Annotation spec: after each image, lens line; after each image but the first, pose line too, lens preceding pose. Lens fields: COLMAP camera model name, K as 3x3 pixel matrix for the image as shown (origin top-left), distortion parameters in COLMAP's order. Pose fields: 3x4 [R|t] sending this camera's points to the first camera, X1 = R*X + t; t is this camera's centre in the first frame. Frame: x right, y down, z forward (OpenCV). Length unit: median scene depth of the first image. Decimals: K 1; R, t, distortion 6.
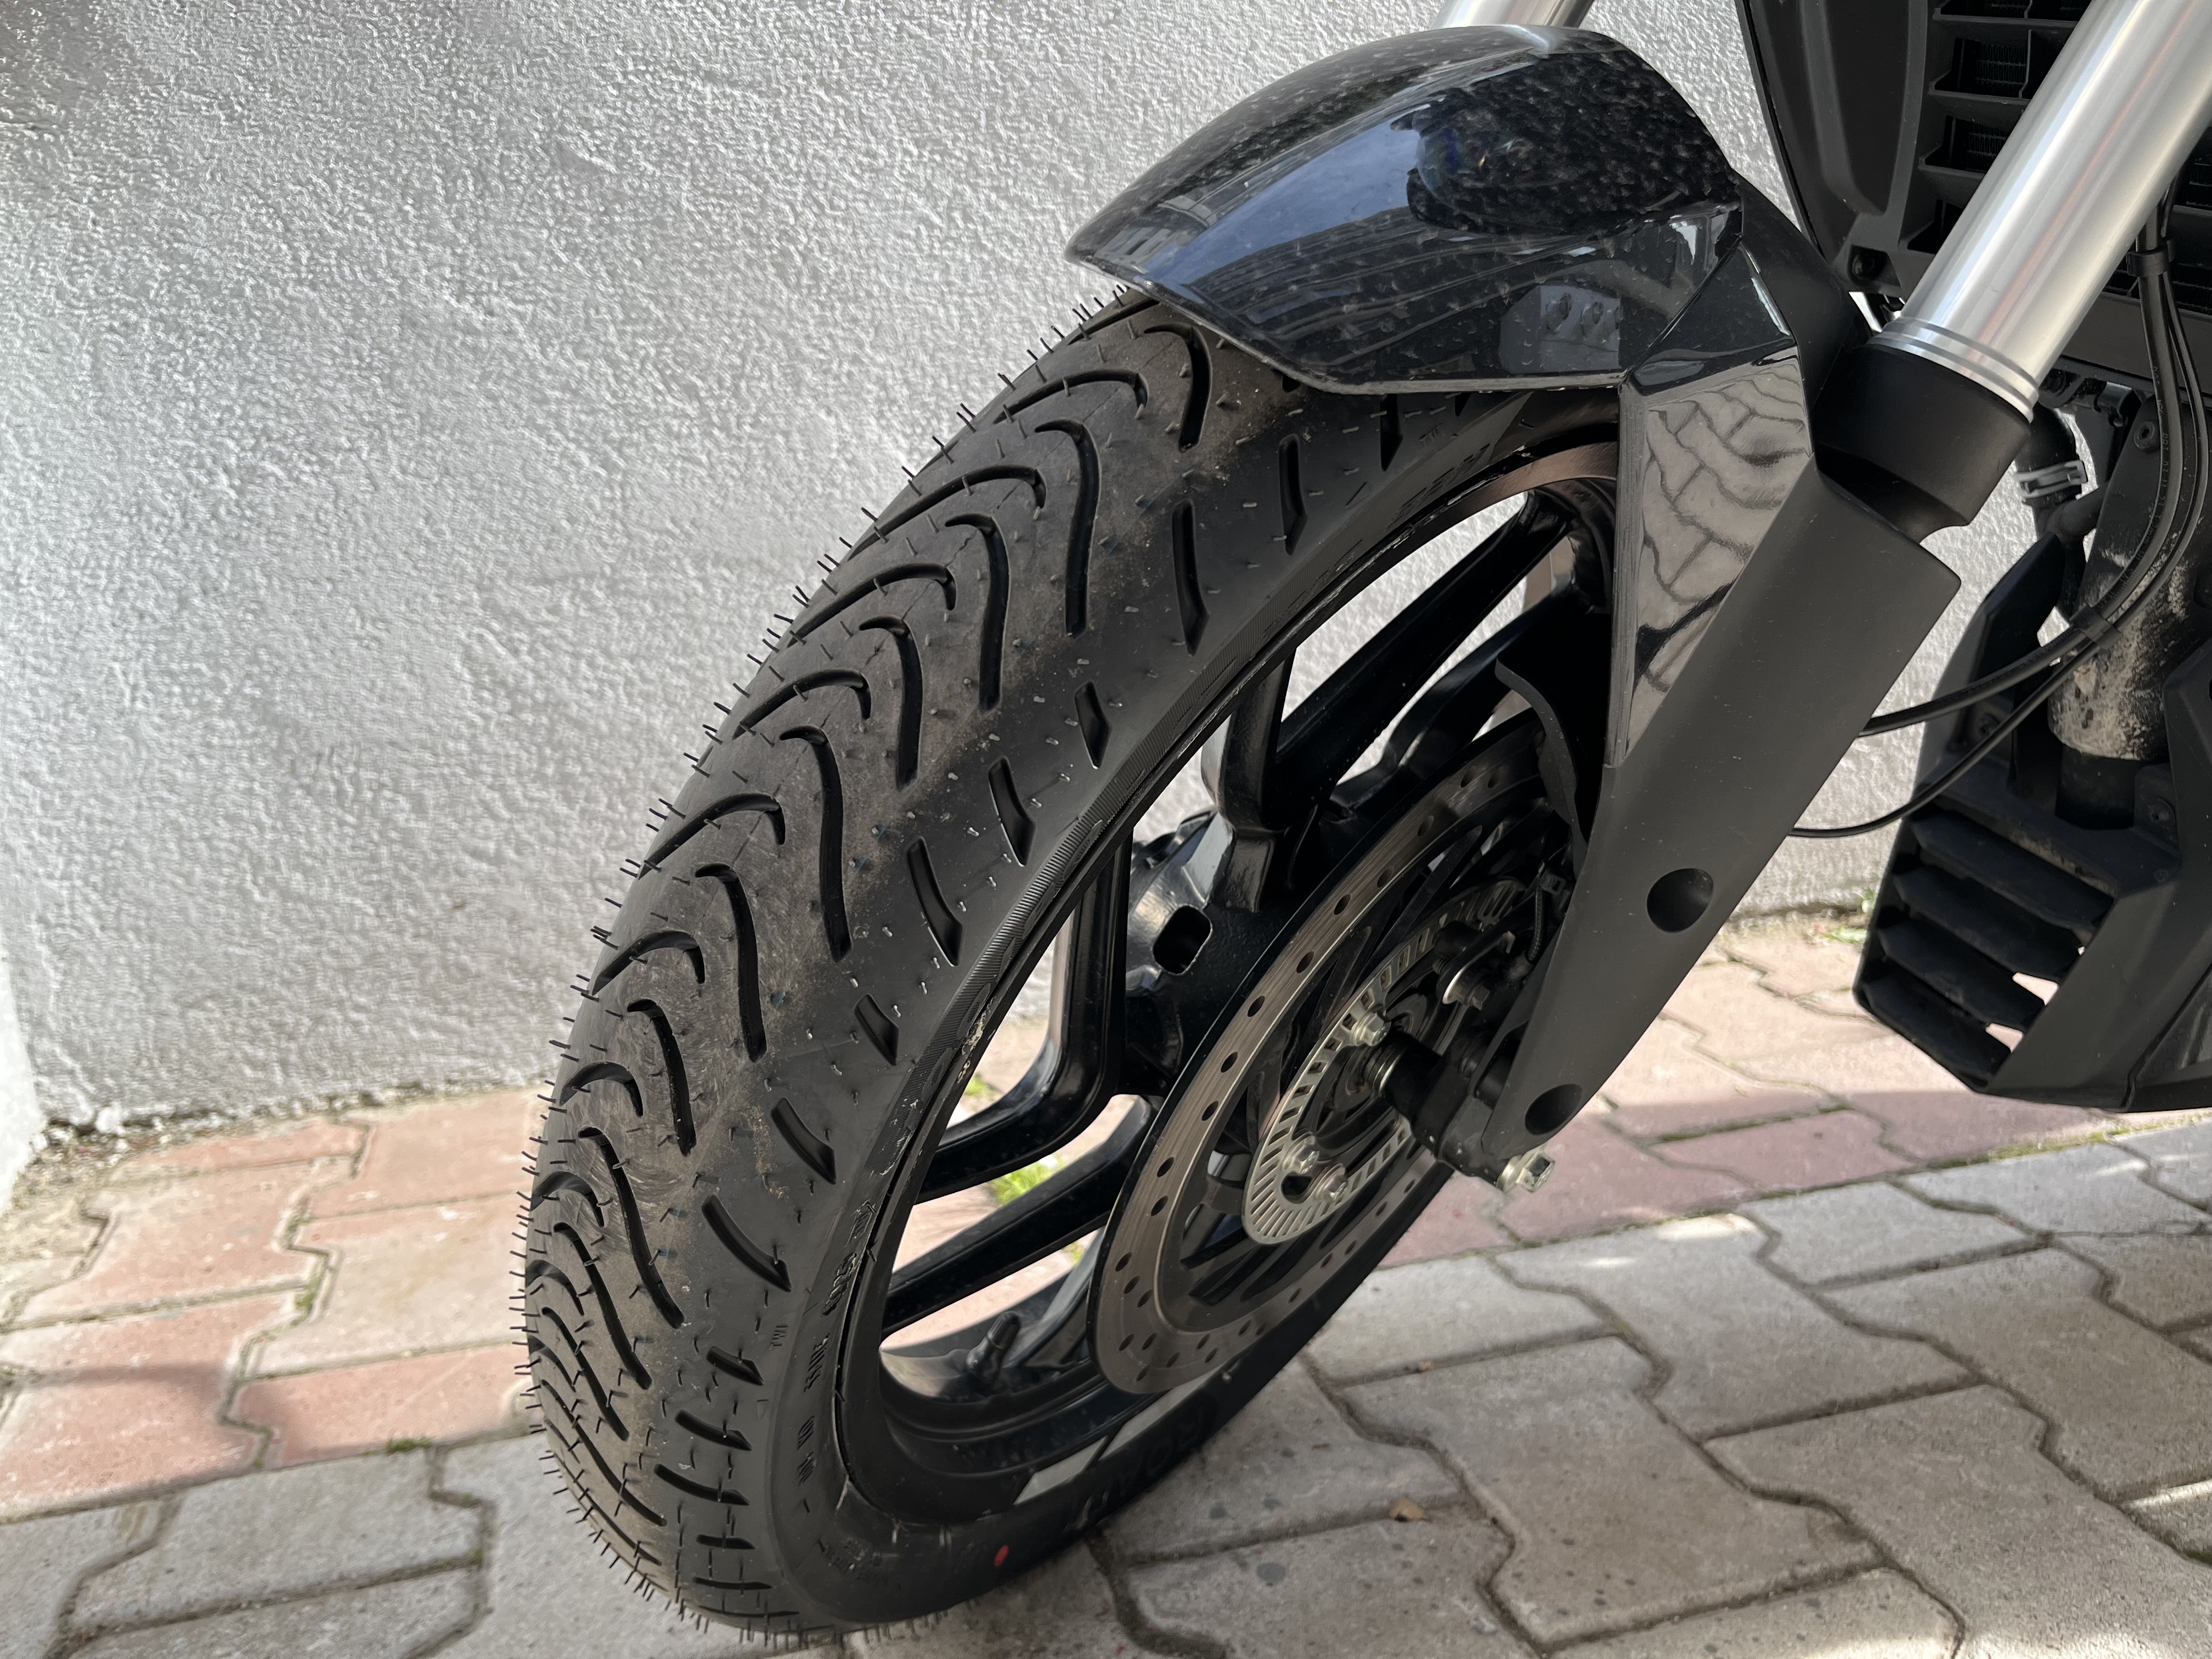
lens RADIAL K [[1659.4, 0, 1098.3], [0, 1659.4, 835.2], [0, 0, 1]] dist [0.030198, -0.059033]
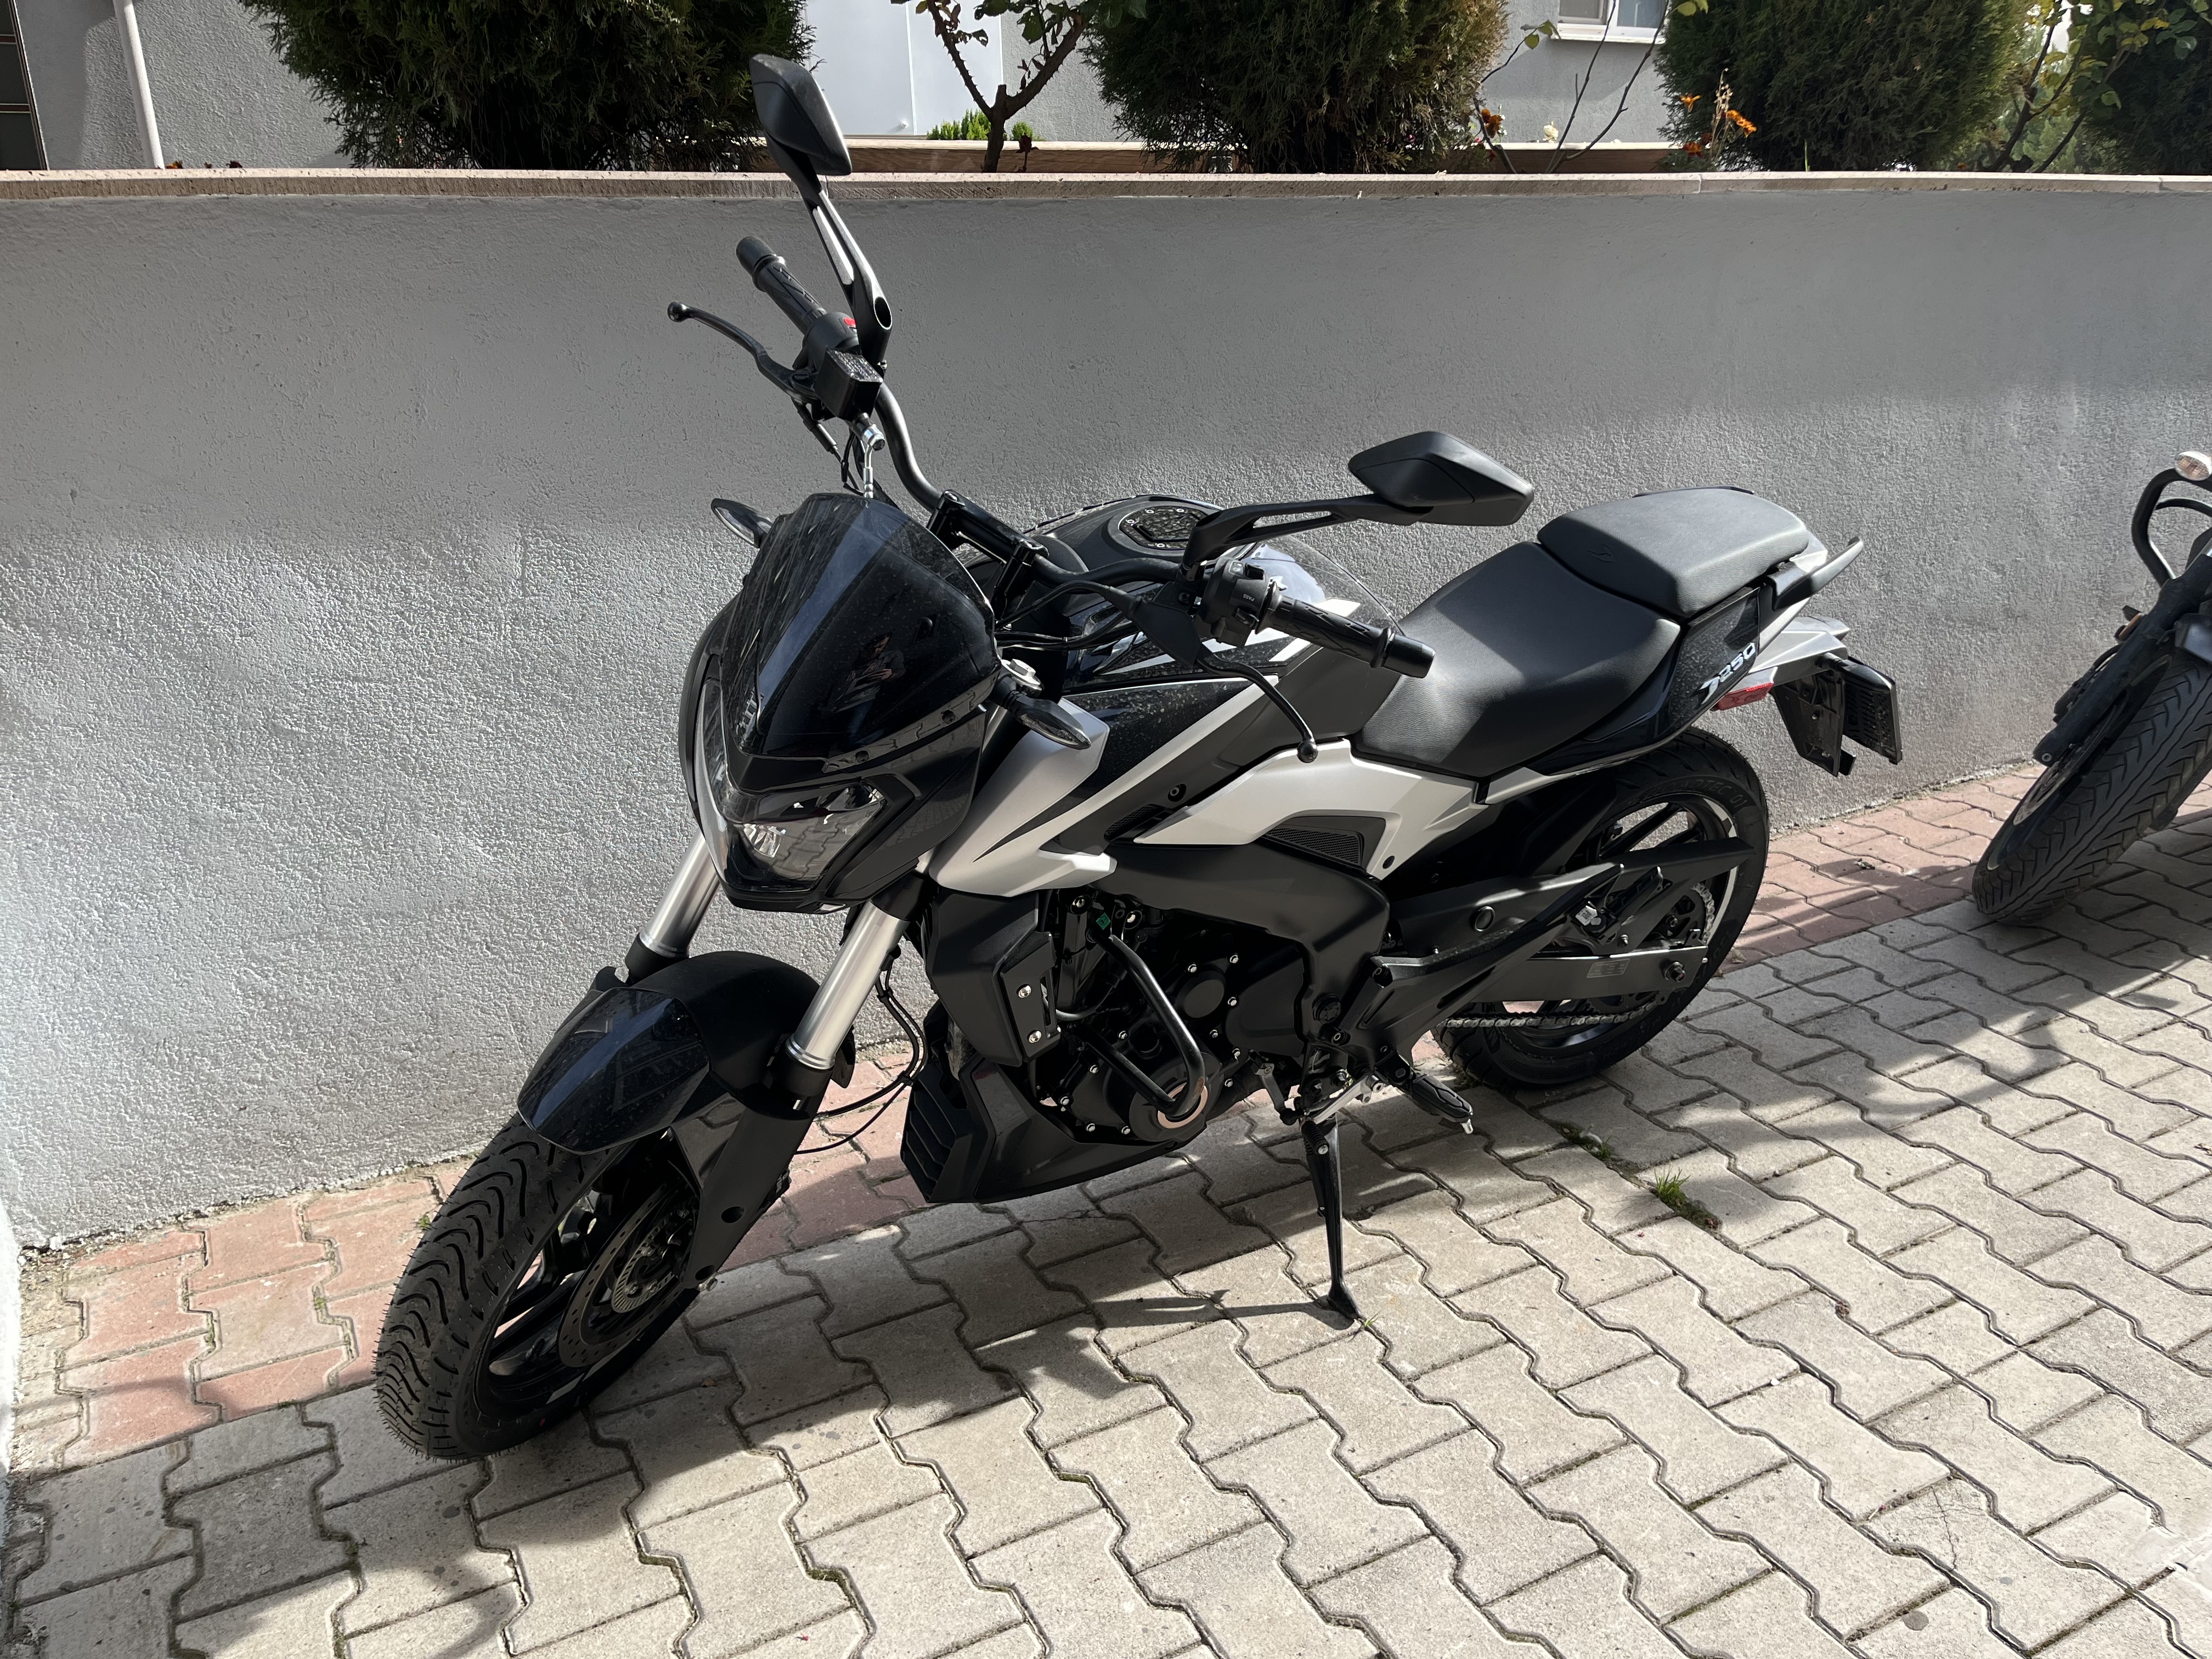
lens RADIAL K [[1659.4, 0, 1123.1], [0, 1659.4, 828.6], [0, 0, 1]] dist [0.030198, -0.059033]
pose [[0.973711, -0.050889, 0.222028, 0.223928], [0.022872, 0.991642, 0.126979, -0.619577], [-0.226634, -0.118563, 0.966737, -1.259944]]
